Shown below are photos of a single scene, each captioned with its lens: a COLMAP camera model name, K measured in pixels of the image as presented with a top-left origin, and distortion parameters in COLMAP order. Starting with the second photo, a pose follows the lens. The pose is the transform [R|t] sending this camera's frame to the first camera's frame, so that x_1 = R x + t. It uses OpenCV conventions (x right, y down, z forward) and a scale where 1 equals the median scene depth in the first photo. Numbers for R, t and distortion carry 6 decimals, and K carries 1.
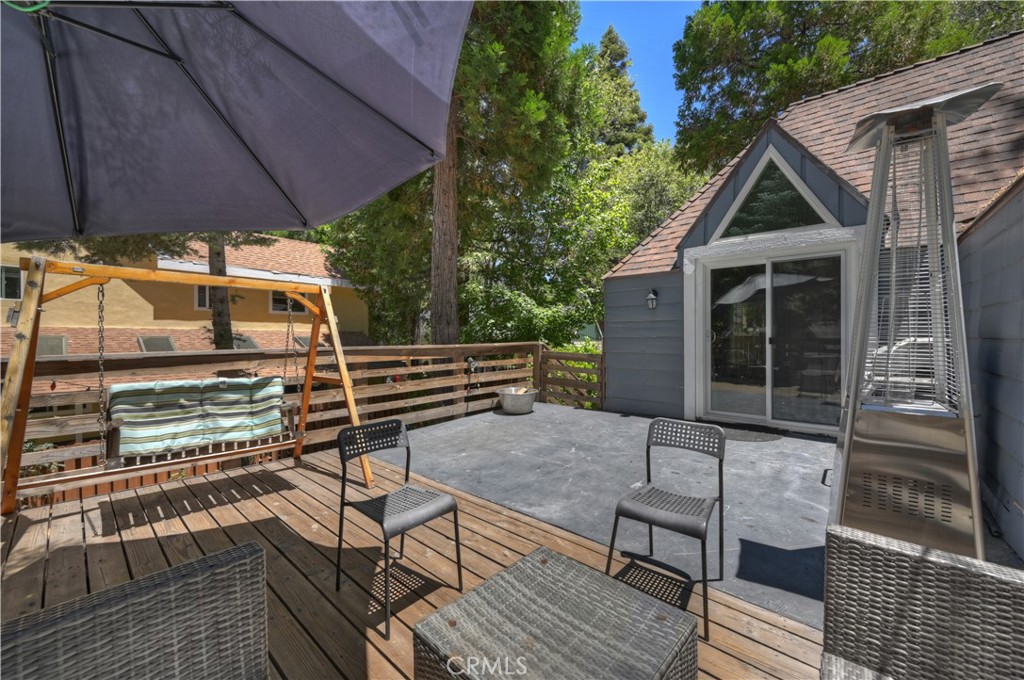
lens RADIAL K [[411.6, 0, 510.3], [0, 411.6, 337.4], [0, 0, 1]] dist [0.014320, -0.000501]
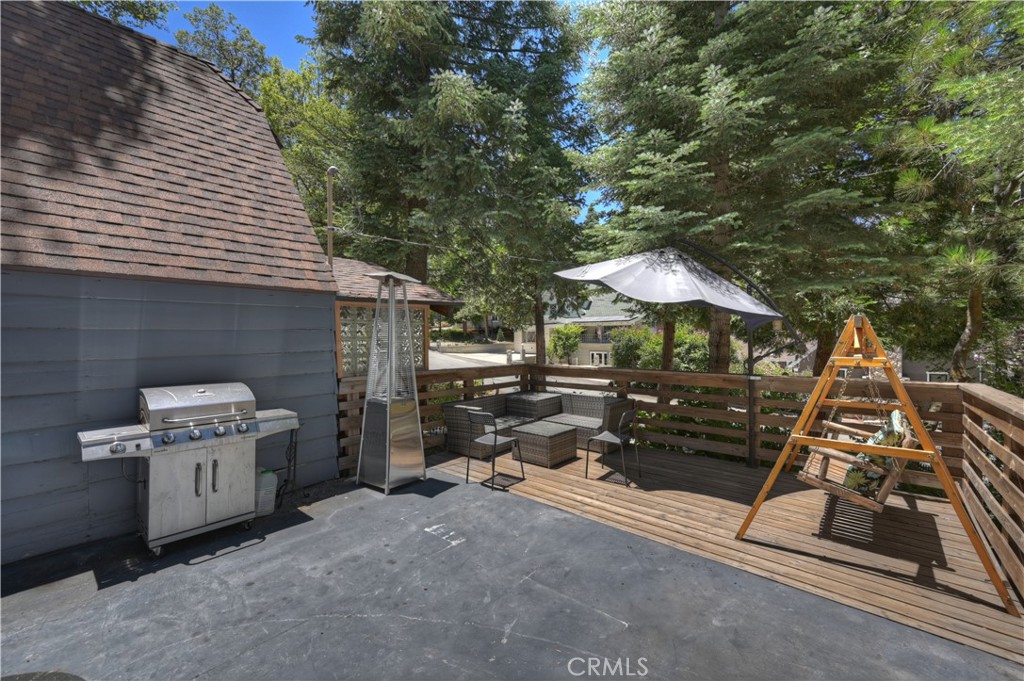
lens RADIAL K [[411.6, 0, 513.1], [0, 411.6, 338.0], [0, 0, 1]] dist [0.014320, -0.000501]
pose [[-0.999586, 0.012599, -0.025873, 0.206745], [0.012193, 0.999801, 0.015794, -0.121531], [0.026066, 0.015472, -0.999540, 2.016827]]
